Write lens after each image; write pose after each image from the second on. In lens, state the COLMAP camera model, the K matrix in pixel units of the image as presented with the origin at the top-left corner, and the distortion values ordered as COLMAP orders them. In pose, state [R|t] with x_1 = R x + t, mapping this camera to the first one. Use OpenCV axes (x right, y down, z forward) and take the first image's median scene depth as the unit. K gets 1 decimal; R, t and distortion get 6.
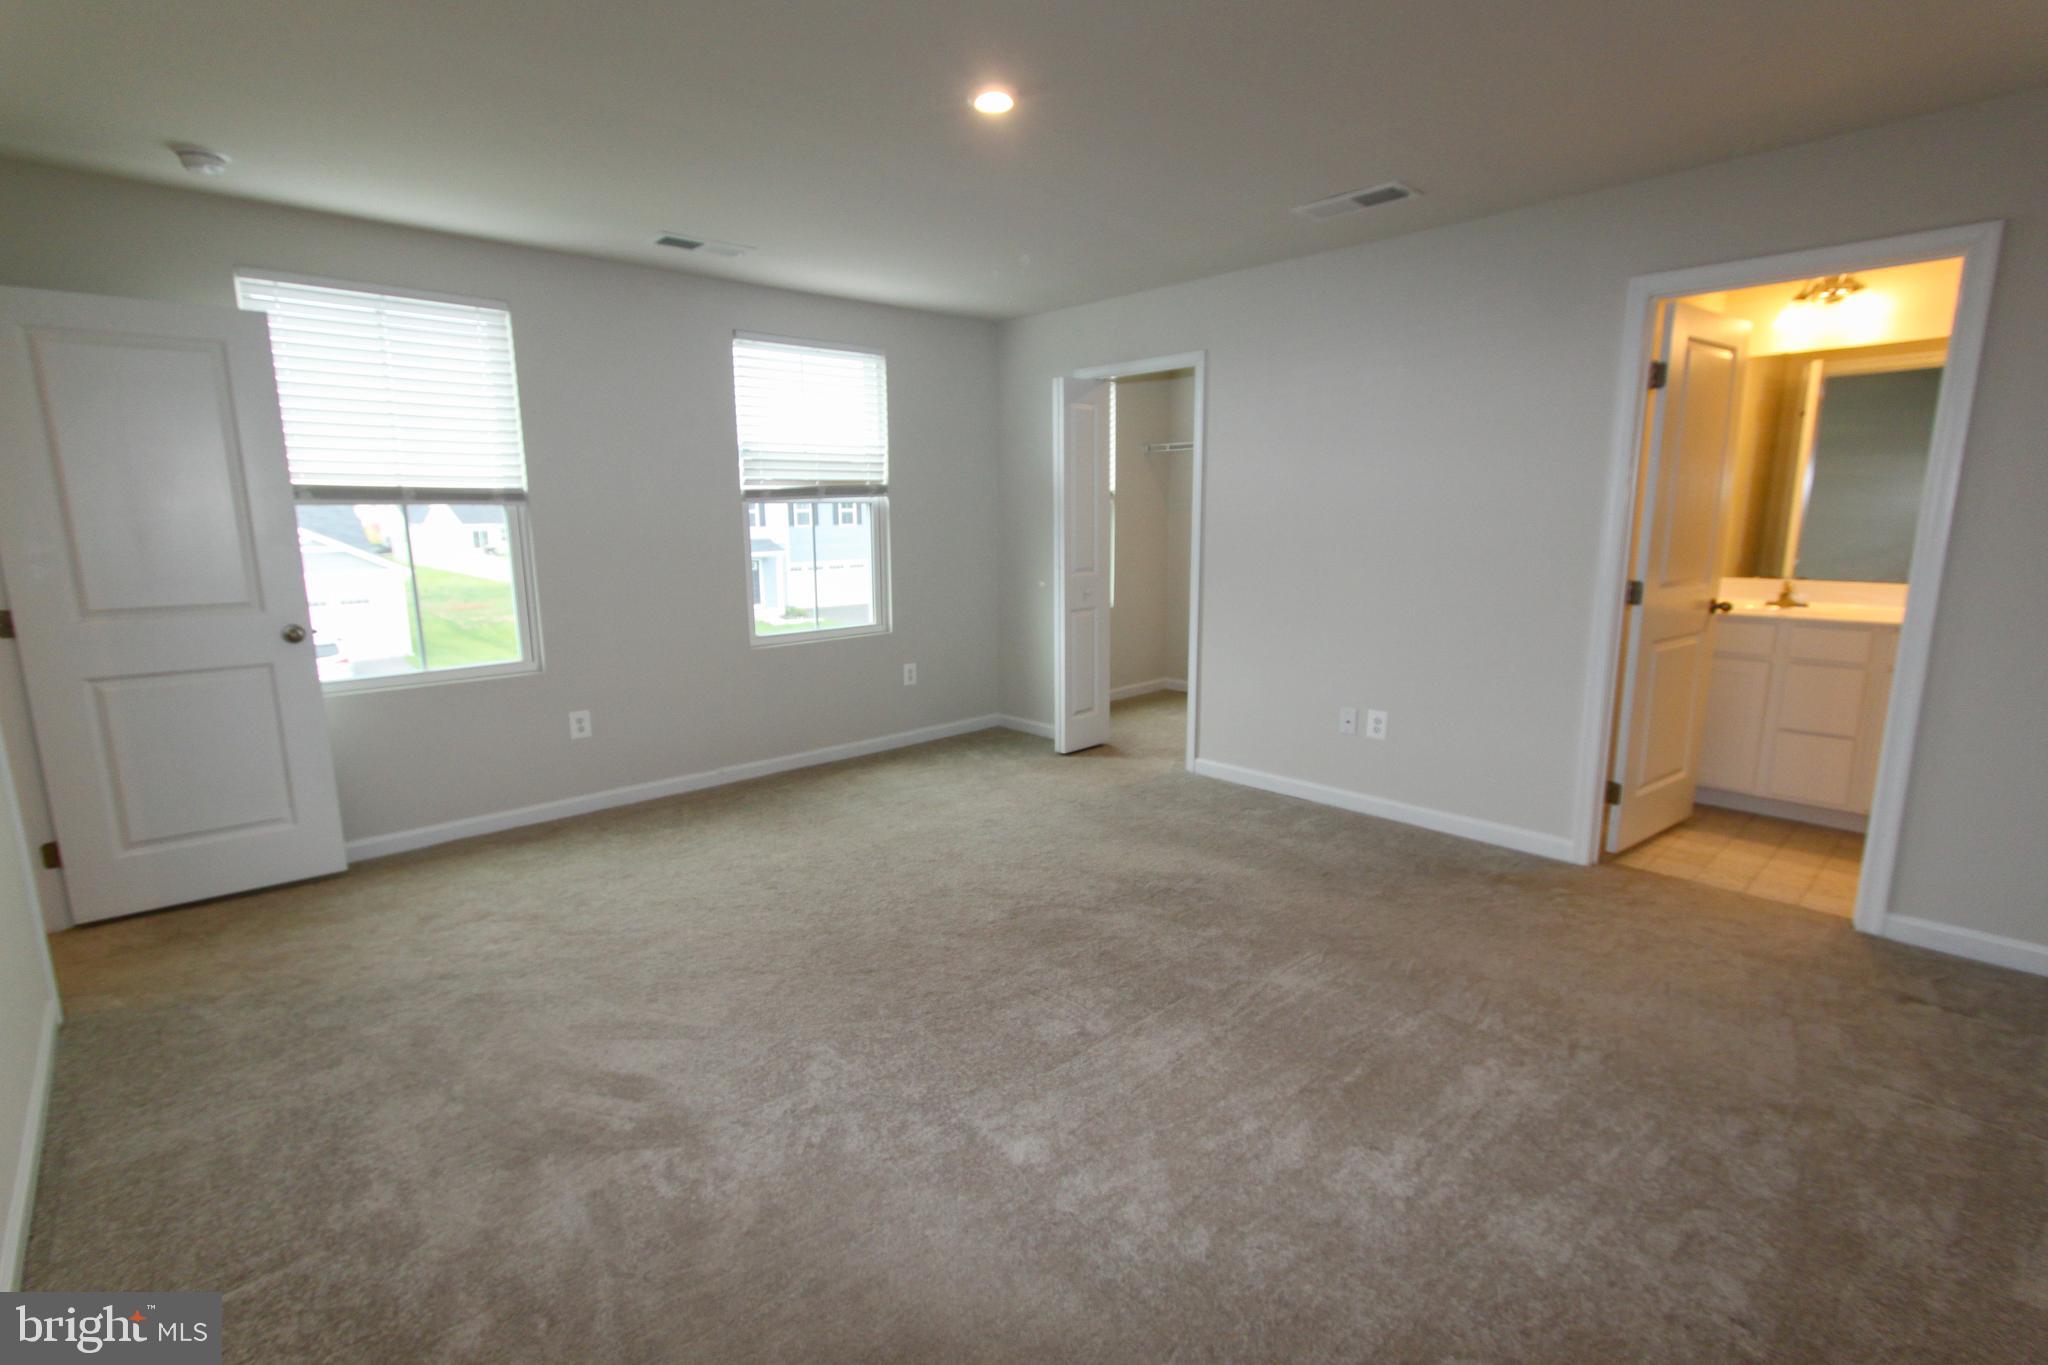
lens RADIAL K [[942.4, 0, 1016.5], [0, 942.4, 672.2], [0, 0, 1]] dist [0.010032, 0.000366]
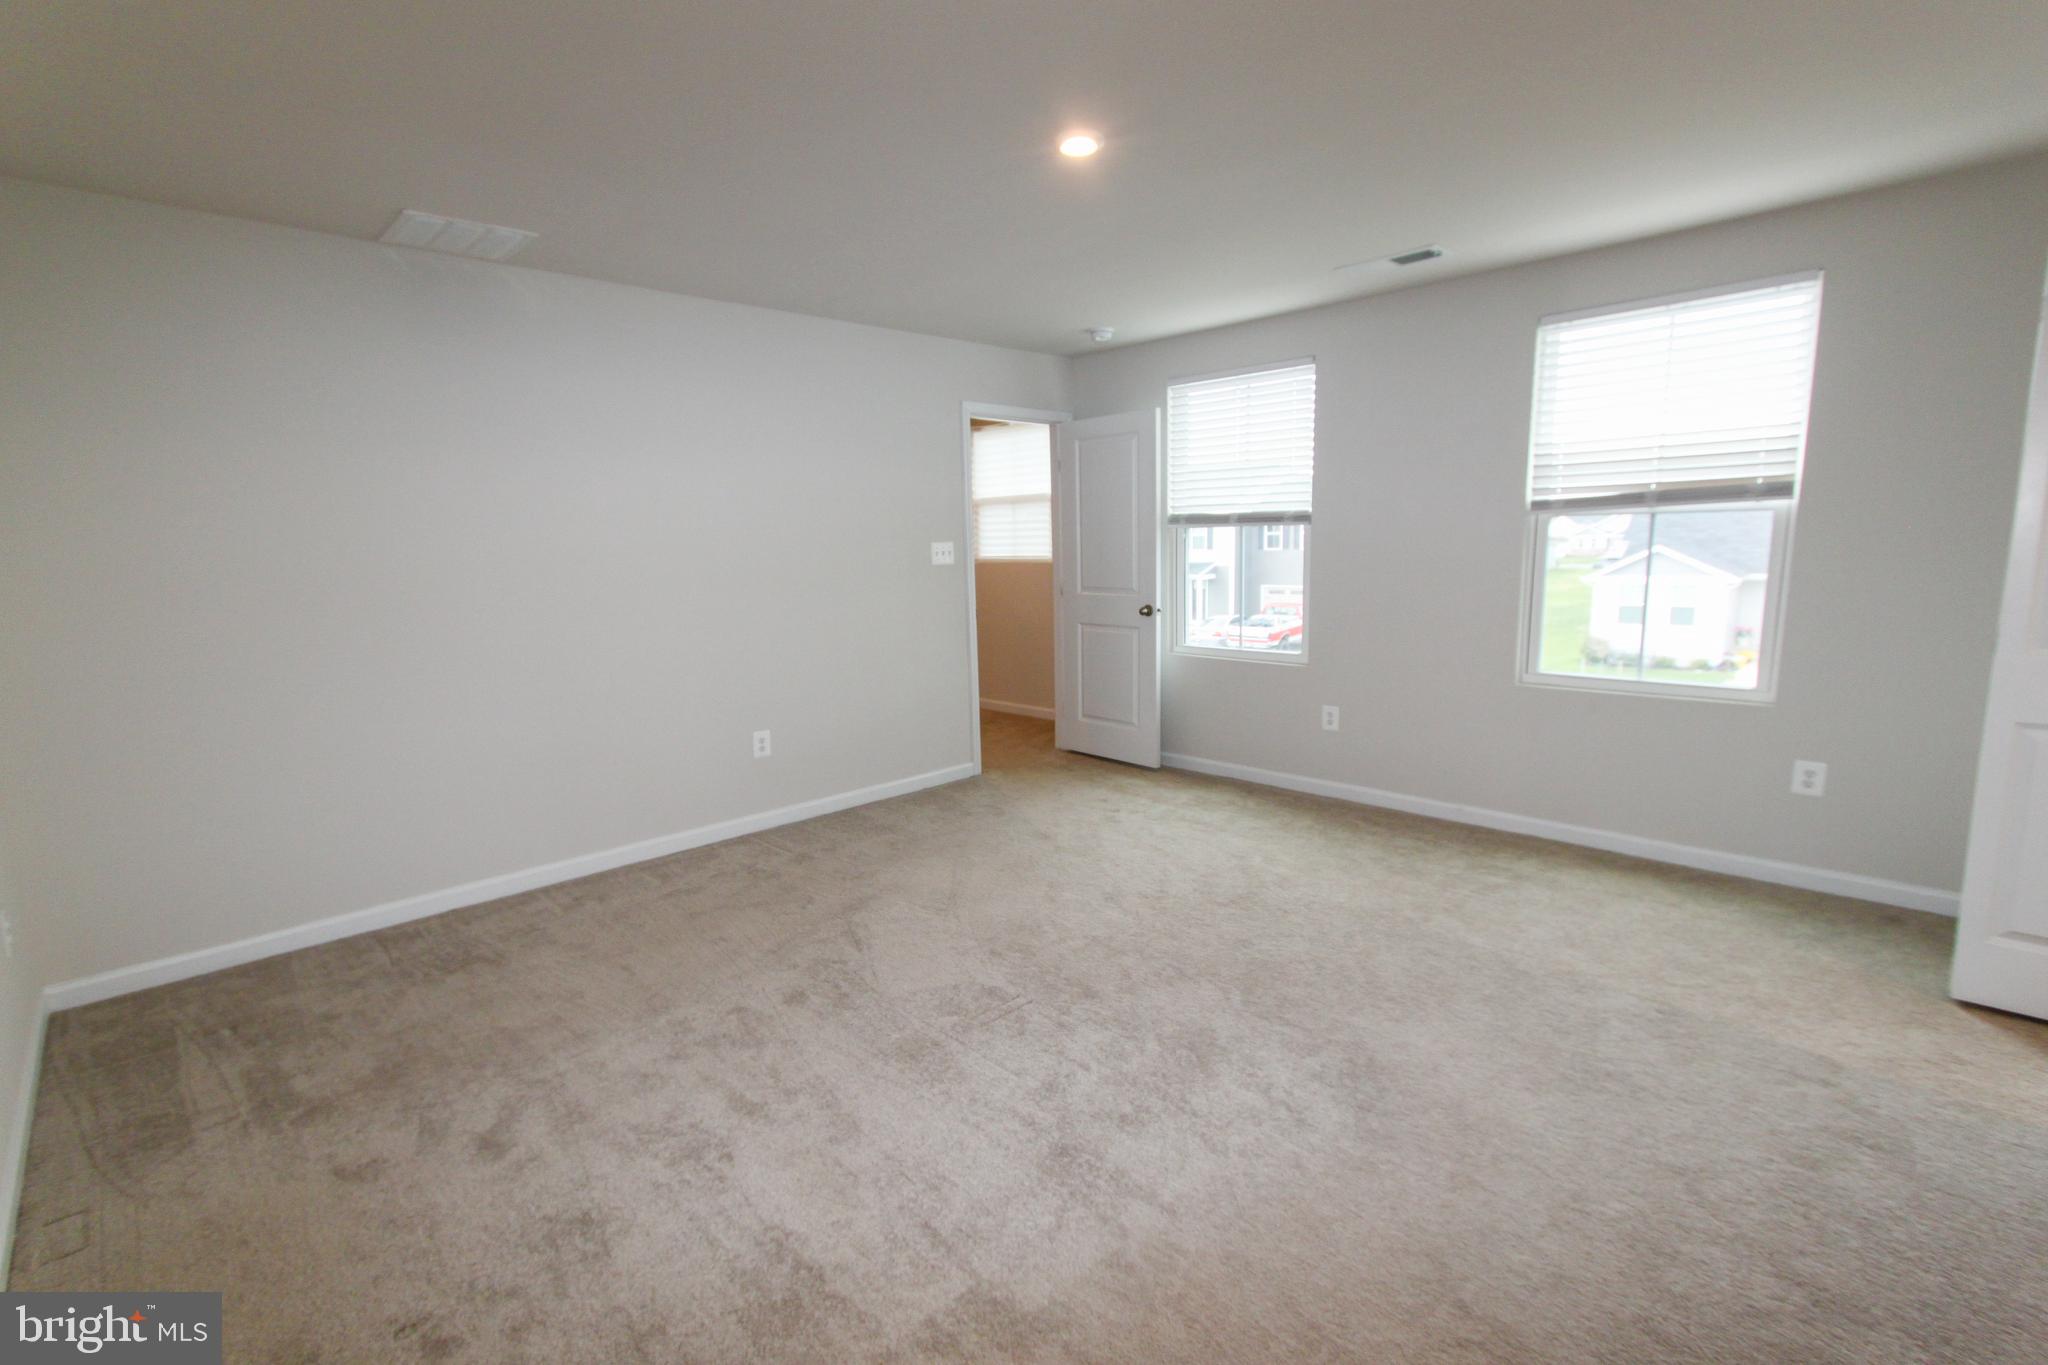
lens RADIAL K [[942.4, 0, 1004.8], [0, 942.4, 684.0], [0, 0, 1]] dist [0.010032, 0.000366]
pose [[0.038222, 0.165491, -0.985470, 0.677701], [-0.147484, 0.976325, 0.158235, -0.113385], [0.988326, 0.139294, 0.061724, 0.583594]]
